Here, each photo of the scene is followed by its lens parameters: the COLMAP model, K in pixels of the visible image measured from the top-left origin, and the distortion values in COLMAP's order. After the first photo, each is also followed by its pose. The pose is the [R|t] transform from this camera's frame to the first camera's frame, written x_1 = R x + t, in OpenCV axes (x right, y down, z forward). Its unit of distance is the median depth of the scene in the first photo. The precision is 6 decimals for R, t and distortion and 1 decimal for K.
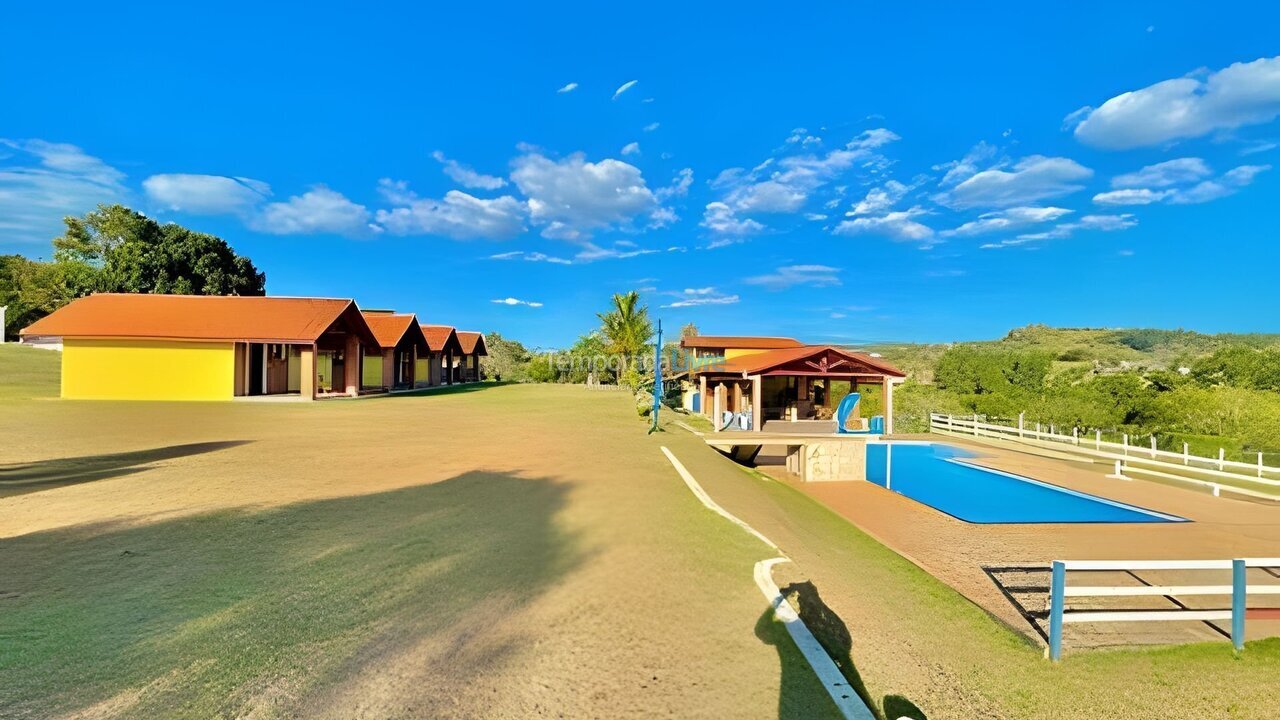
lens RADIAL K [[518.3, 0, 634.4], [0, 518.3, 364.8], [0, 0, 1]] dist [0.021346, -0.000155]
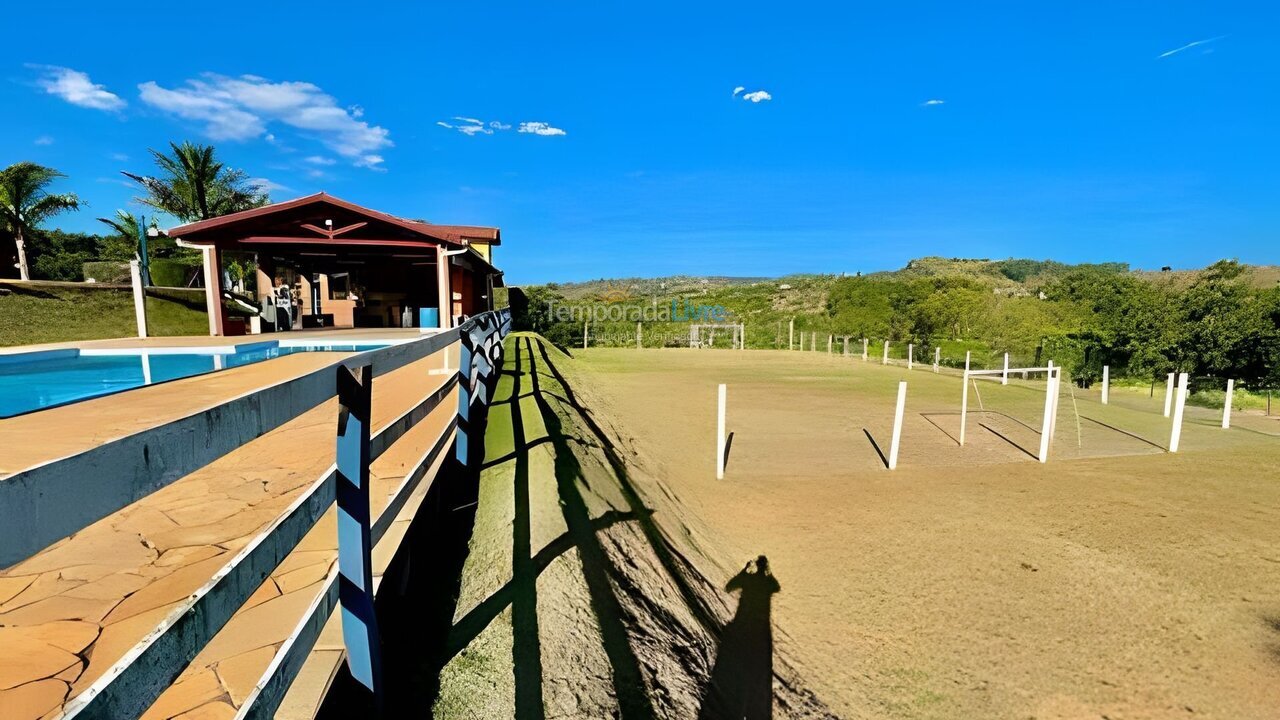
lens RADIAL K [[519.1, 0, 642.3], [0, 519.1, 370.9], [0, 0, 1]] dist [0.000439, 0.000245]
pose [[0.991406, -0.027684, 0.127857, 0.654098], [0.010547, 0.991086, 0.132806, 0.092351], [-0.130394, -0.130316, 0.982861, 0.306469]]
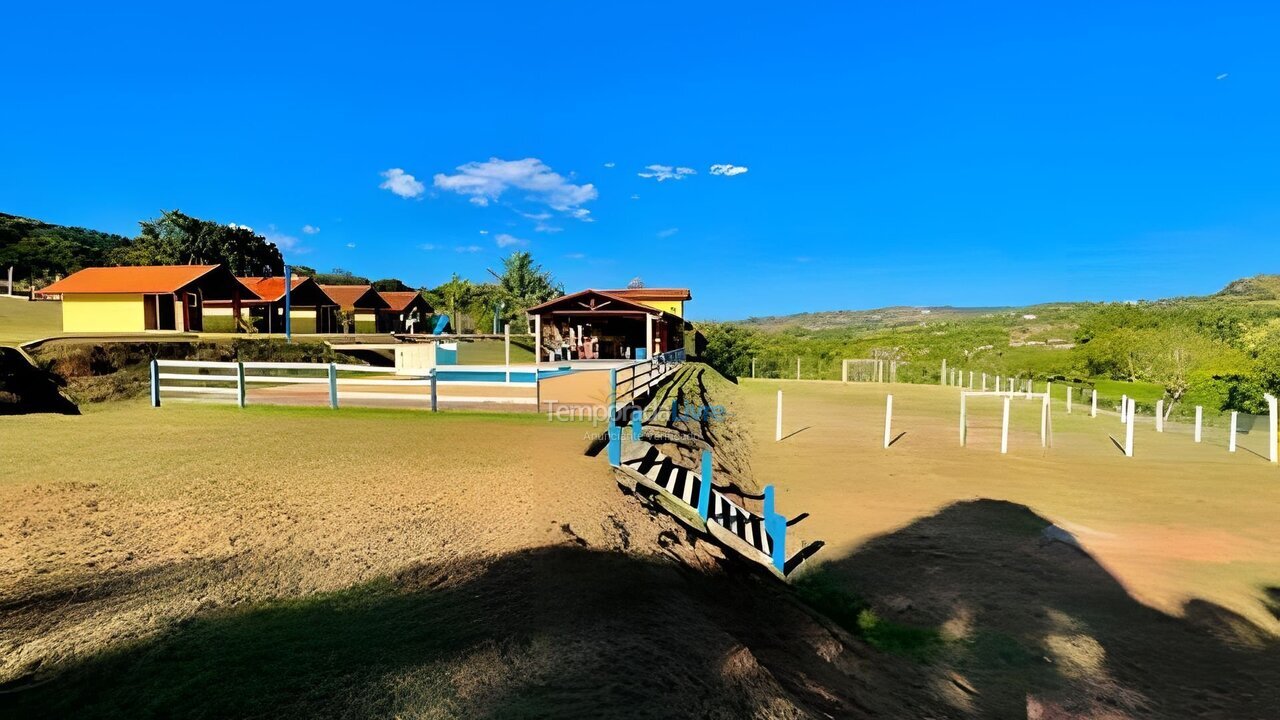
lens RADIAL K [[518.3, 0, 634.4], [0, 518.3, 364.8], [0, 0, 1]] dist [0.021346, -0.000155]
pose [[0.964009, 0.002119, -0.265860, 0.761974], [0.012420, 0.998518, 0.052994, 0.073069], [0.265578, -0.054389, 0.962554, -0.101795]]
